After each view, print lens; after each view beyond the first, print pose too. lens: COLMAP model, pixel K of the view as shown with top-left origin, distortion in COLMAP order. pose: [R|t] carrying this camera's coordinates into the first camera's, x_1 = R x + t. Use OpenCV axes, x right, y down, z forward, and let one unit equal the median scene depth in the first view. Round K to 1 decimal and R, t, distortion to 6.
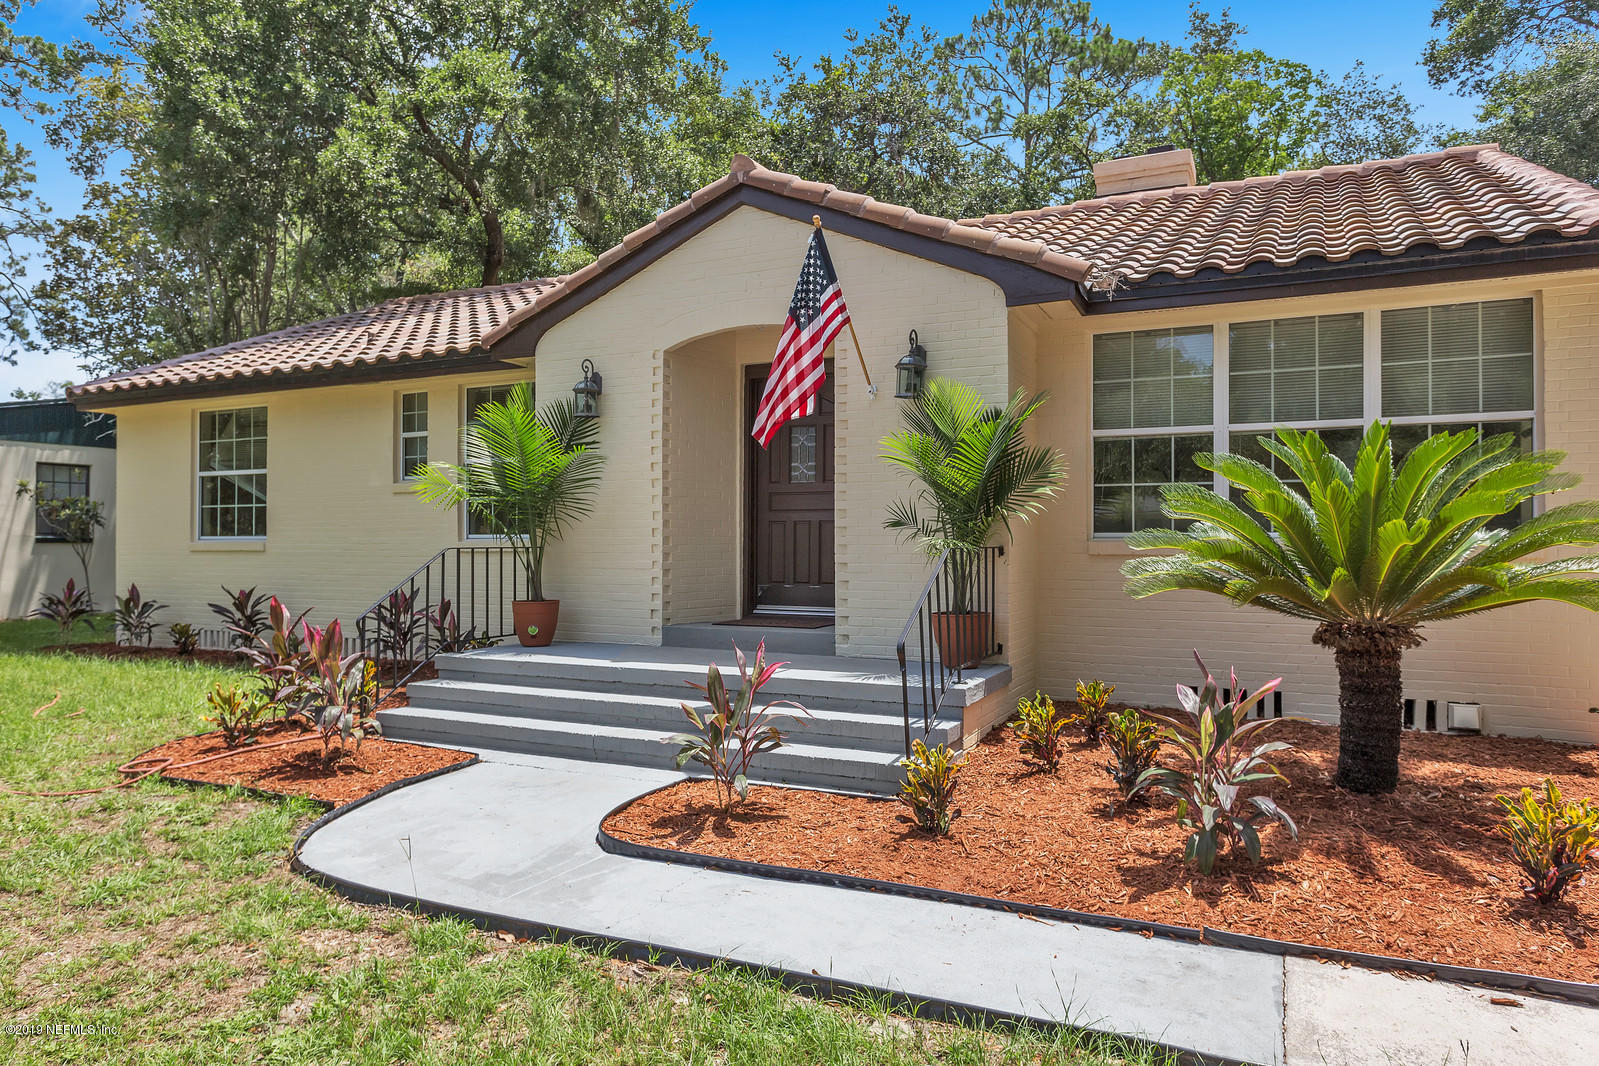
lens RADIAL K [[1030.3, 0, 799.5], [0, 1030.3, 533.0], [0, 0, 1]] dist [0.002085, 0.003920]
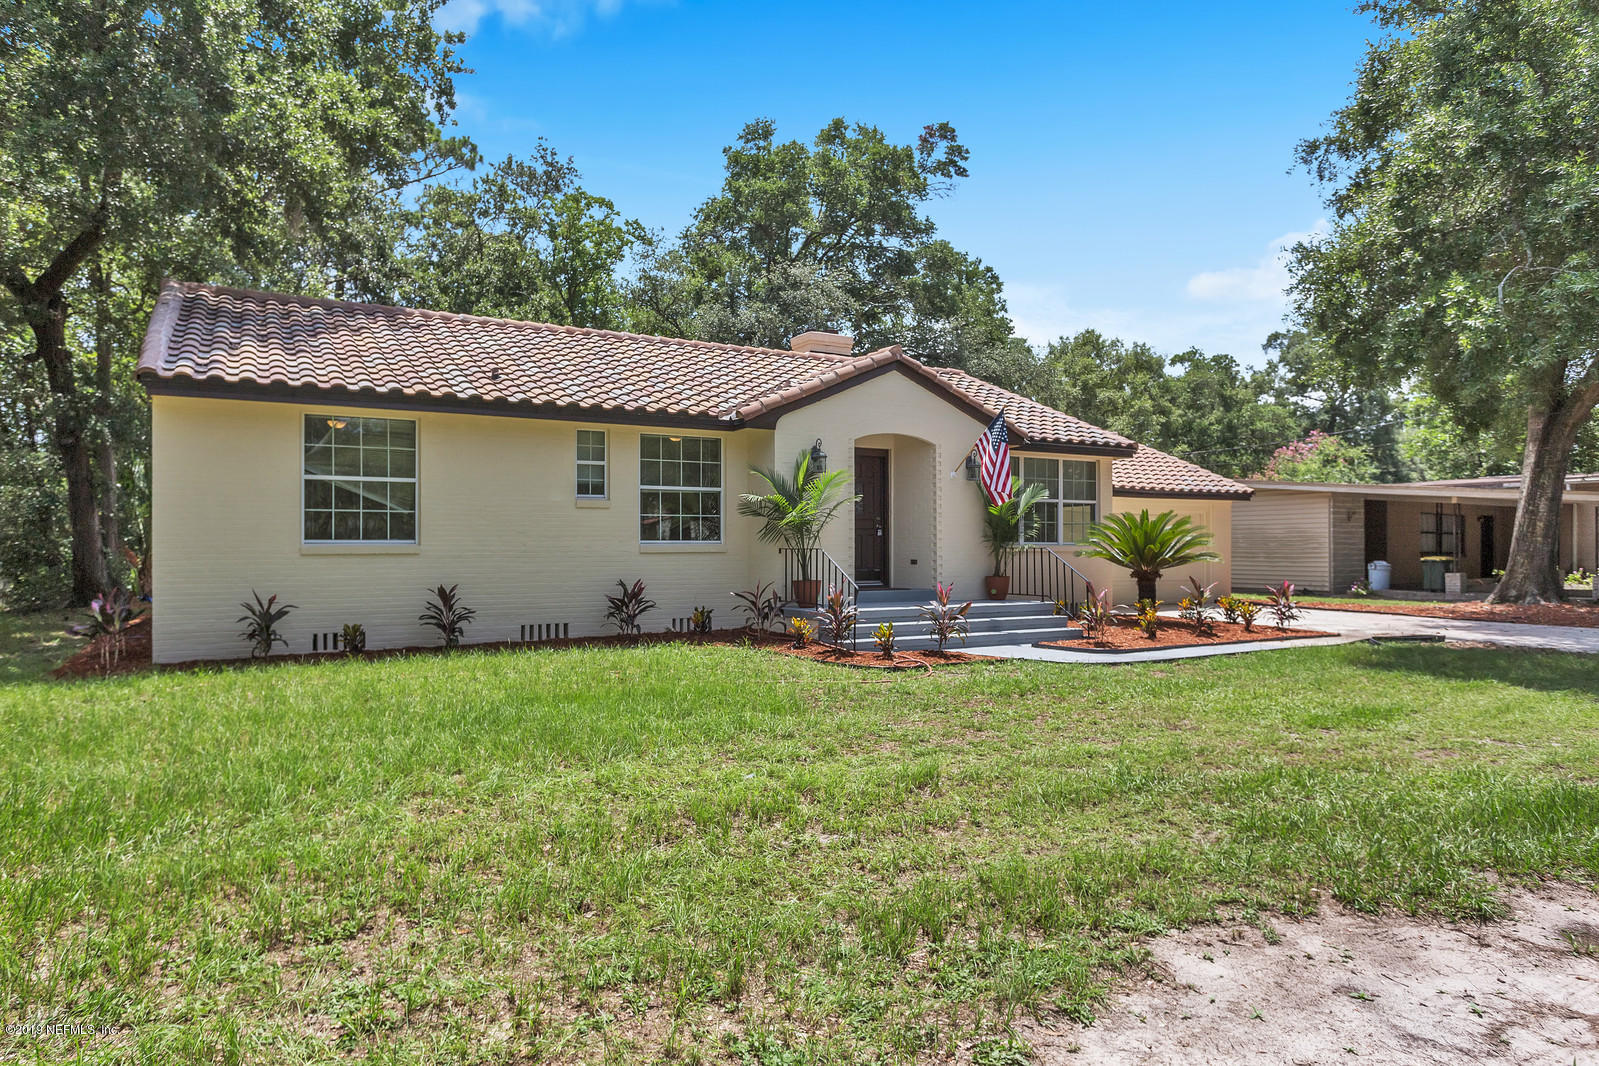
lens RADIAL K [[958.4, 0, 789.1], [0, 958.4, 571.1], [0, 0, 1]] dist [0.013789, -0.000082]
pose [[0.564033, -0.018034, 0.825556, -1.201411], [-0.003226, 0.999706, 0.024043, 0.010039], [-0.825746, -0.016225, 0.563809, 0.110674]]
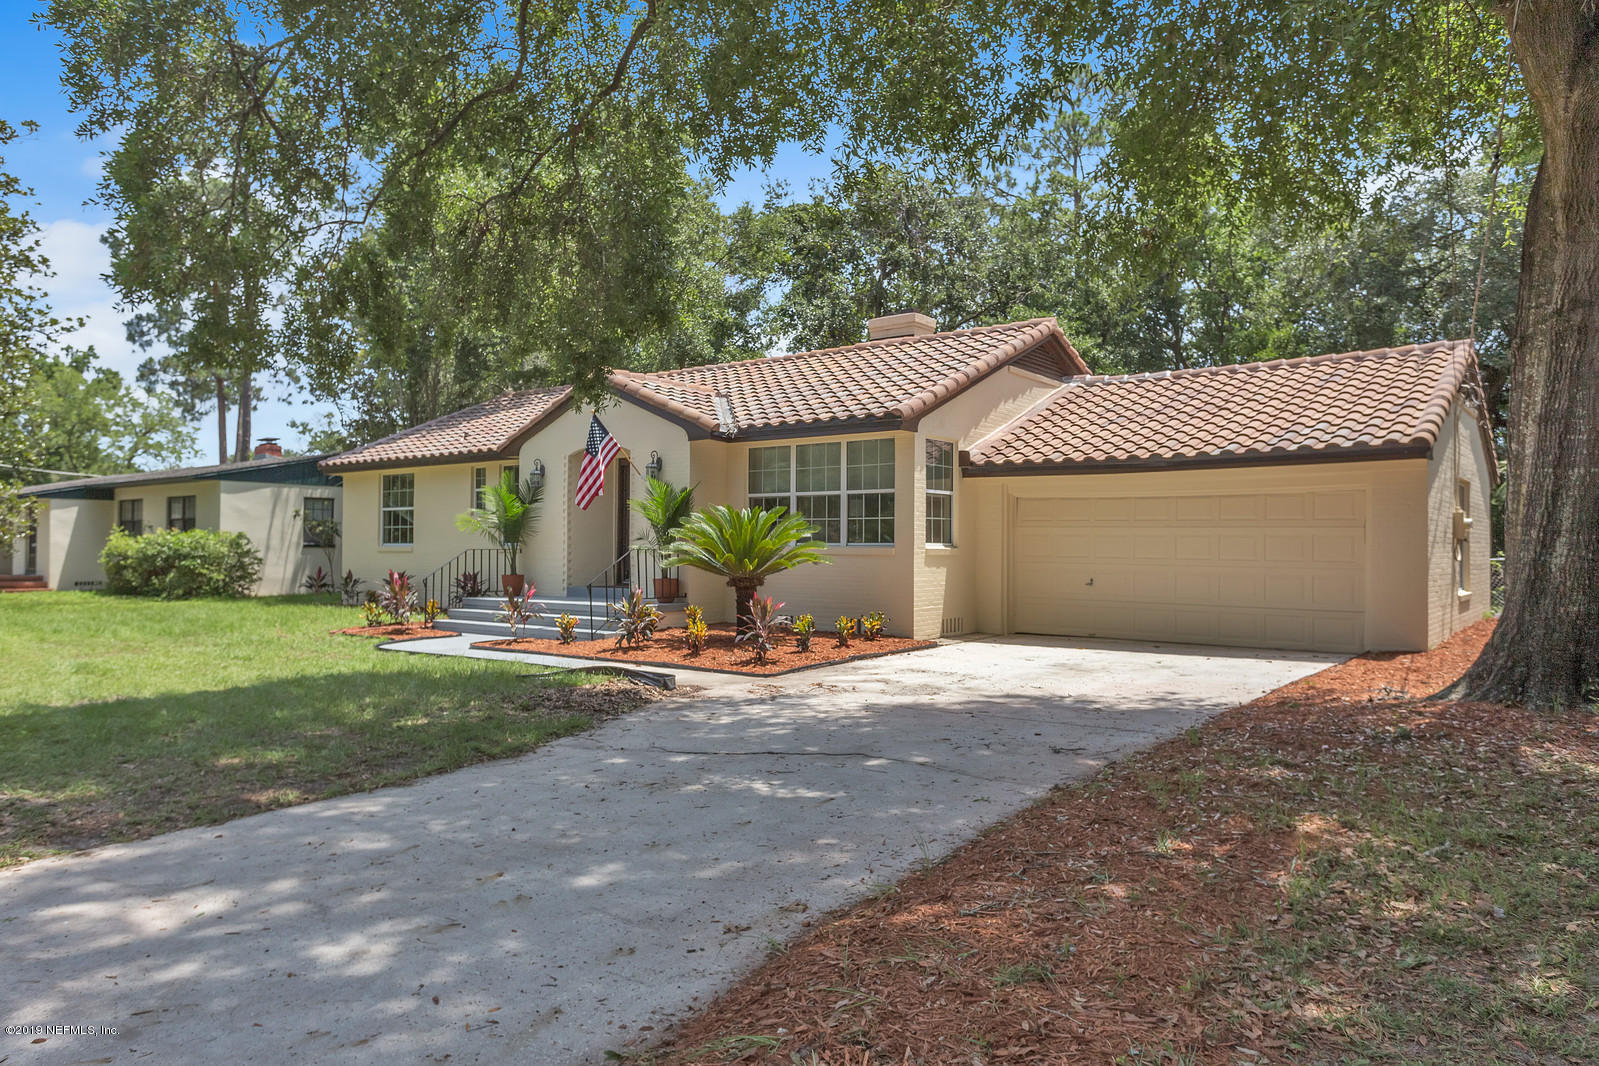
lens RADIAL K [[1107.0, 0, 799.5], [0, 1107.0, 533.0], [0, 0, 1]] dist [0.004544, 0.000465]
pose [[0.976651, 0.002287, -0.214820, 0.612871], [-0.004127, 0.999959, -0.008117, -0.002917], [0.214793, 0.008814, 0.976620, -0.825754]]
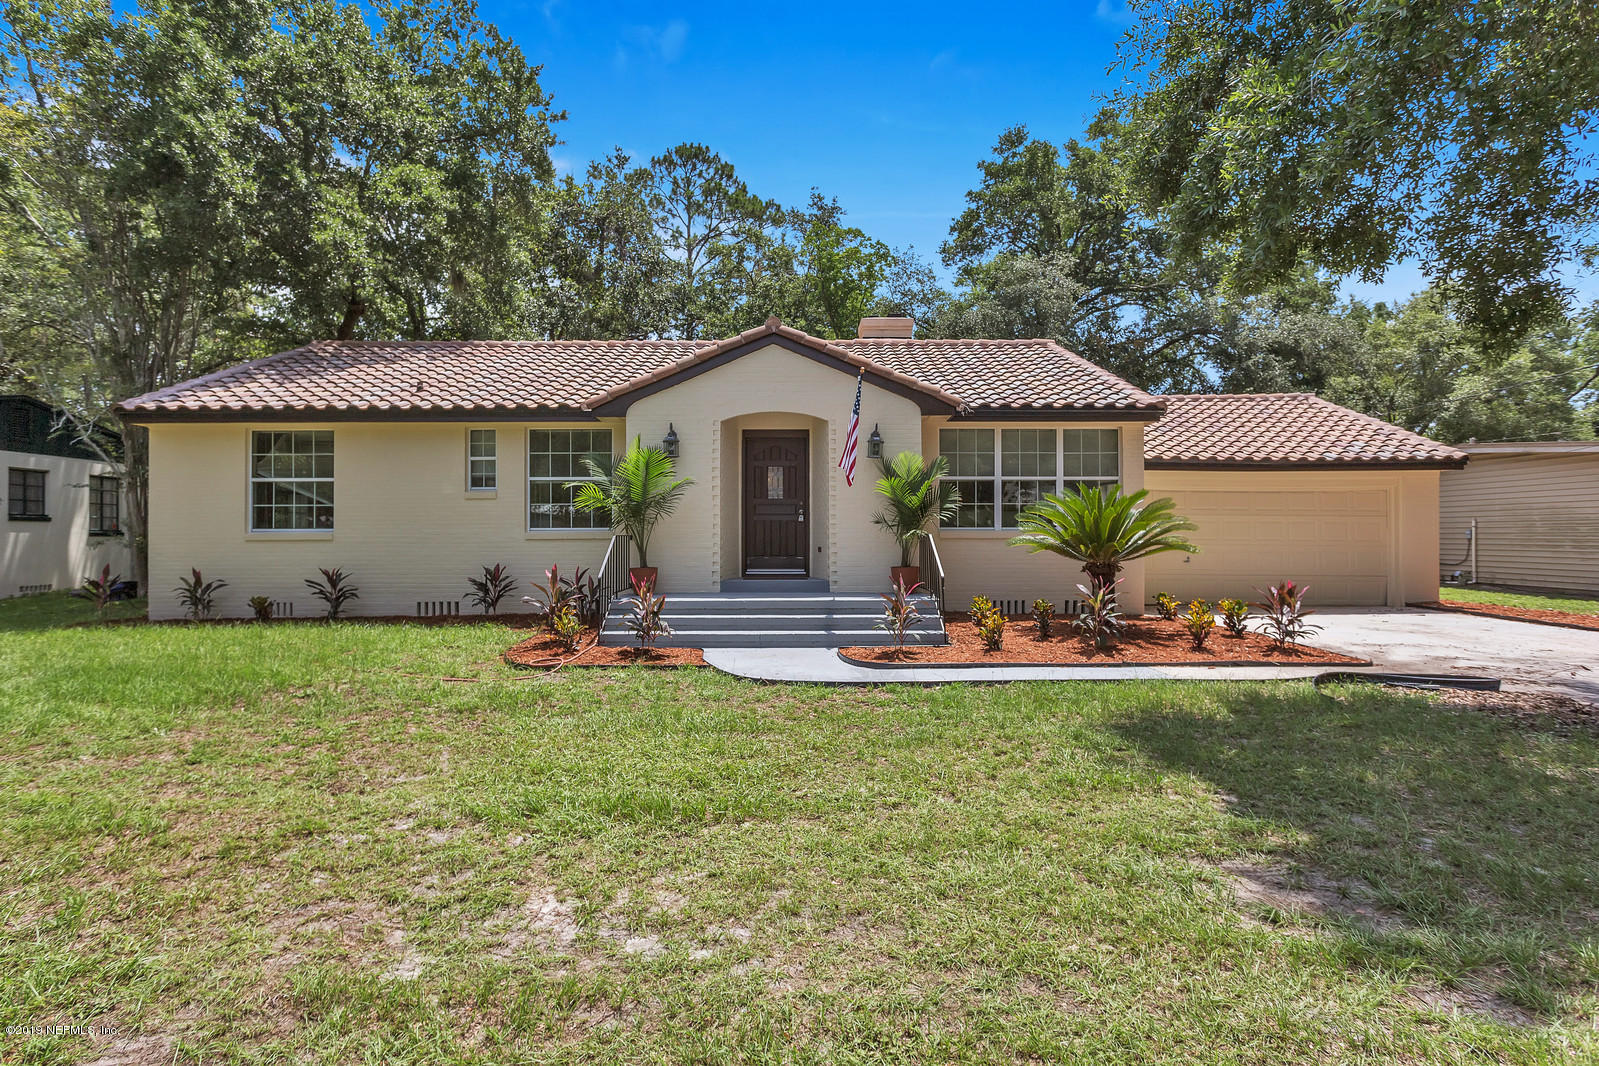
lens RADIAL K [[808.6, 0, 799.5], [0, 808.6, 533.0], [0, 0, 1]] dist [0.003004, 0.000138]
pose [[0.895101, 0.000521, 0.445864, -0.468347], [-0.001763, 0.999996, 0.002372, 0.005080], [-0.445861, -0.002909, 0.895098, -0.207268]]
